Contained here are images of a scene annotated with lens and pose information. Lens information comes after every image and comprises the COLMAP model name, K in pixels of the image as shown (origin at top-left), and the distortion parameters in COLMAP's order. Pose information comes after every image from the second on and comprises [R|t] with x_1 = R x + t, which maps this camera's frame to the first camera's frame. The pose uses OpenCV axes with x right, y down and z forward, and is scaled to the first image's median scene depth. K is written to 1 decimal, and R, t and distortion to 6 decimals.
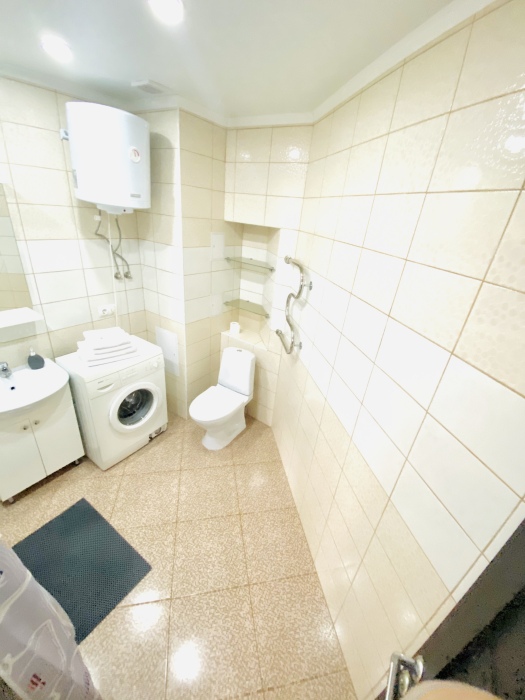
lens RADIAL K [[284.3, 0, 262.5], [0, 284.3, 350.0], [0, 0, 1]] dist [0.002101, -0.012405]
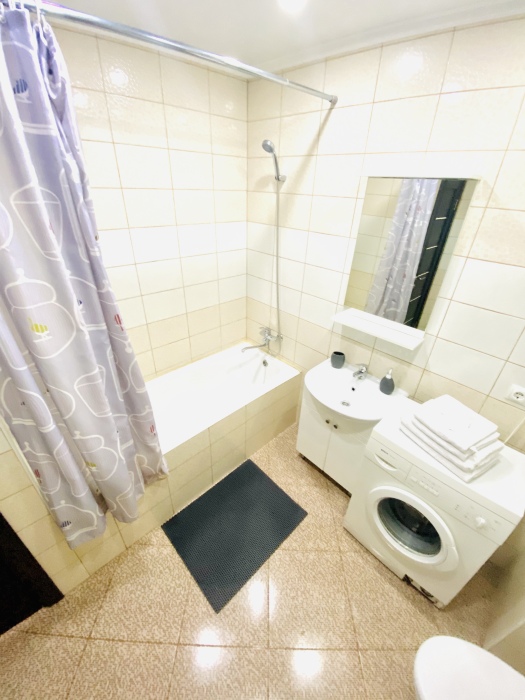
lens RADIAL K [[284.3, 0, 262.5], [0, 284.3, 350.0], [0, 0, 1]] dist [0.002101, -0.012405]
pose [[-0.195193, 0.395234, -0.897602, 0.031303], [-0.492509, 0.751942, 0.438198, -0.237480], [0.848136, 0.527610, 0.047883, 0.563678]]
